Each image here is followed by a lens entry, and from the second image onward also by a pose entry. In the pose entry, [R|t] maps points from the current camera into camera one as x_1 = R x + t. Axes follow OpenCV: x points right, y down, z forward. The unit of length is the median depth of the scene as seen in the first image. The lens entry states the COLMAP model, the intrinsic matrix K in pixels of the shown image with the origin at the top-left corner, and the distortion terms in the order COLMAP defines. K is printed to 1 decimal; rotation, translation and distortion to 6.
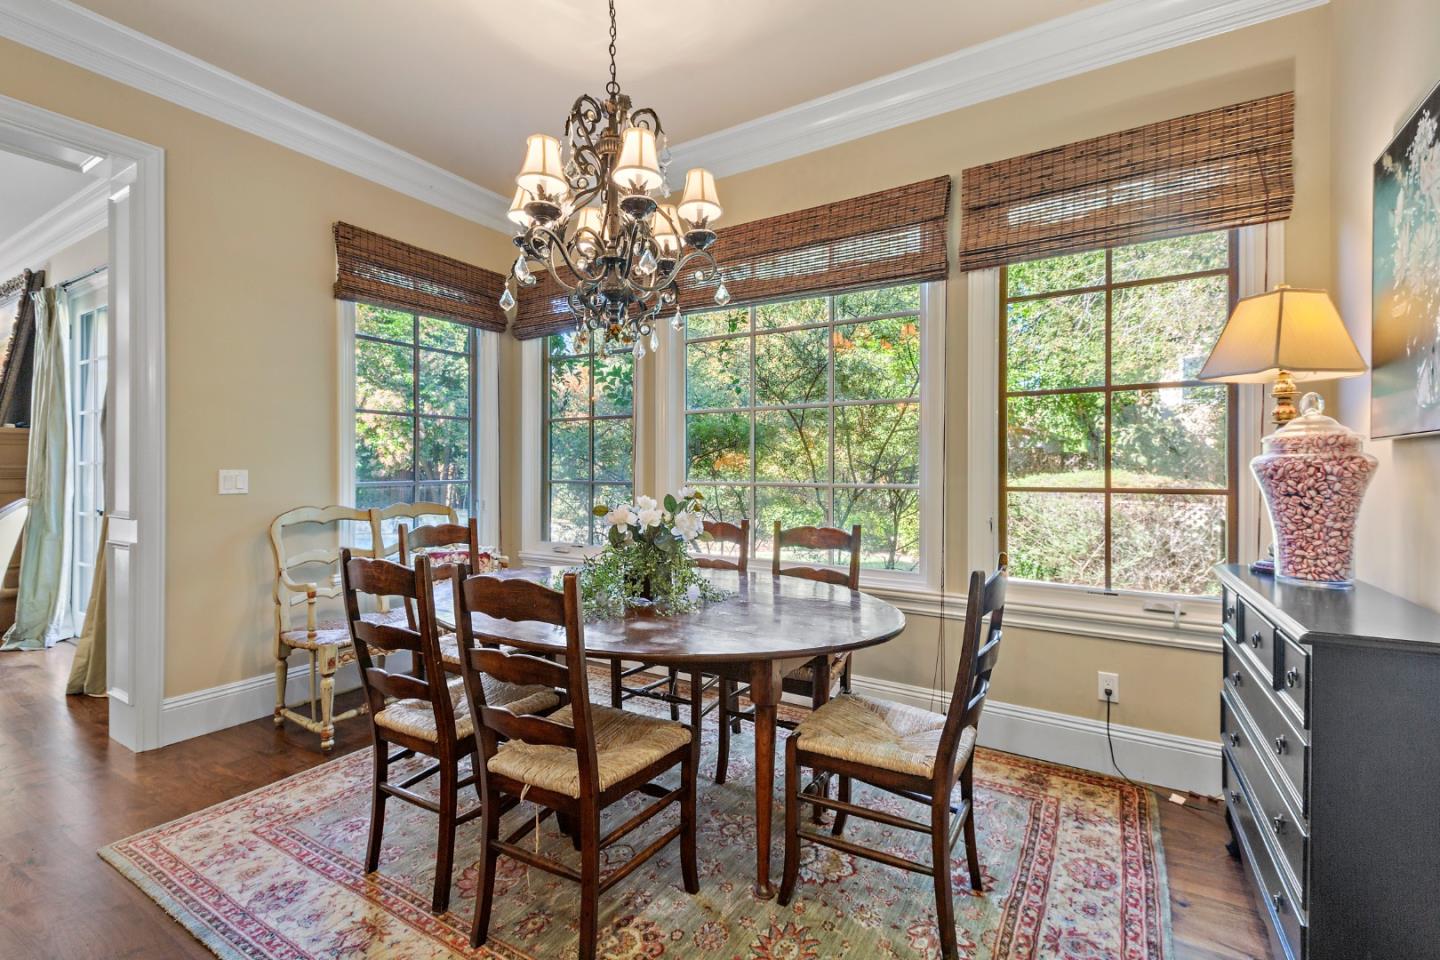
lens RADIAL K [[649.6, 0, 715.8], [0, 649.6, 469.3], [0, 0, 1]] dist [-0.000672, -0.000248]
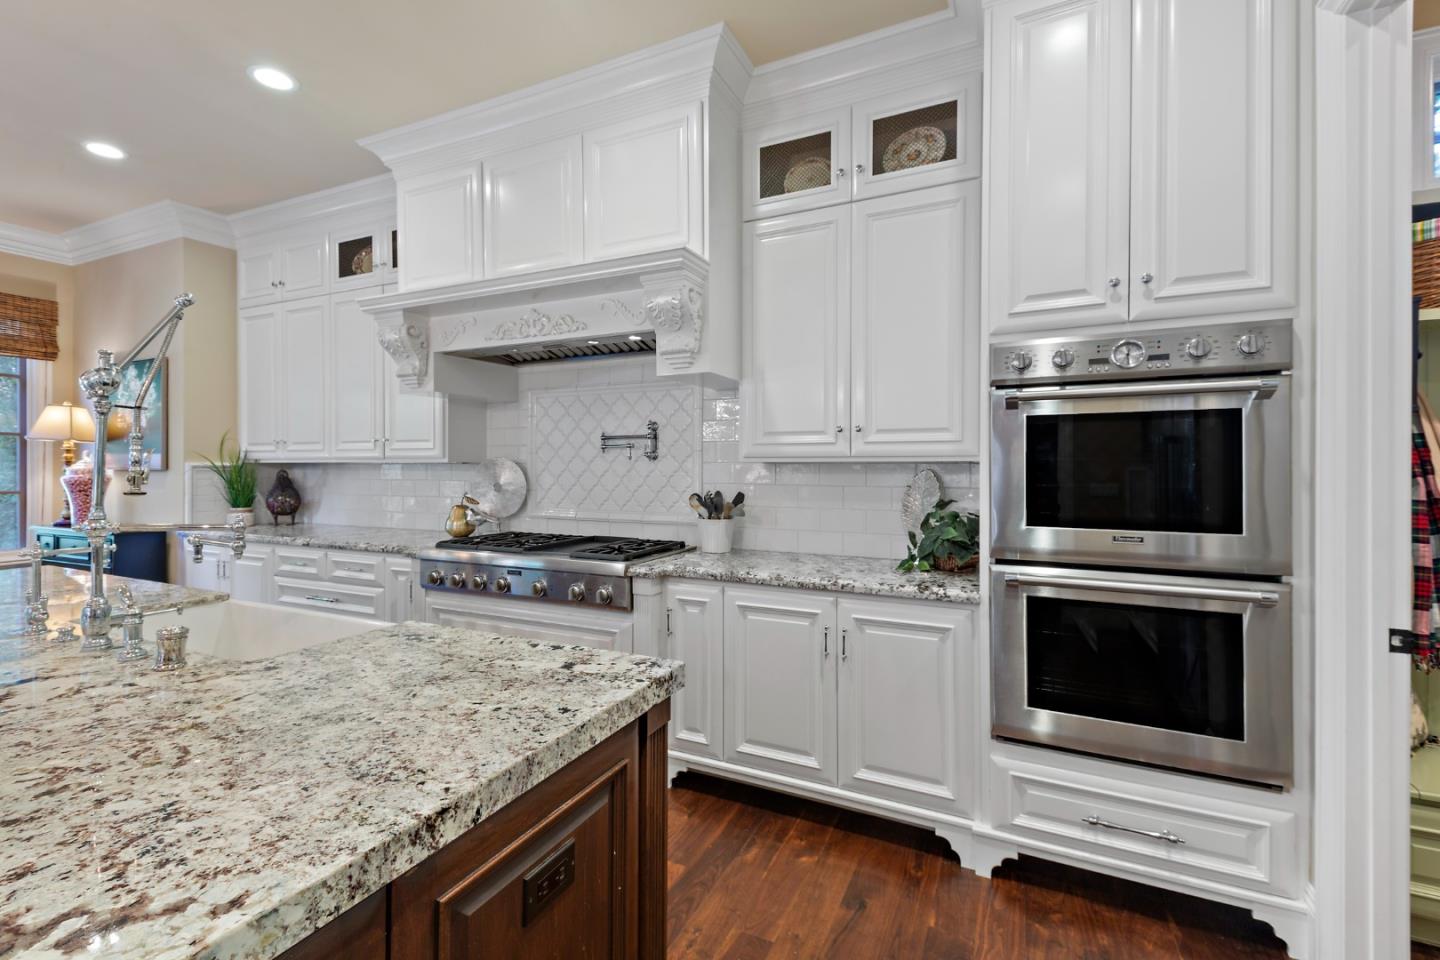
lens RADIAL K [[623.5, 0, 712.5], [0, 623.5, 472.6], [0, 0, 1]] dist [0.059222, -0.021658]
pose [[-0.090171, -0.015098, 0.995812, -1.743650], [0.003183, 0.999876, 0.015448, -0.062017], [-0.995921, 0.004563, -0.090111, -1.153242]]
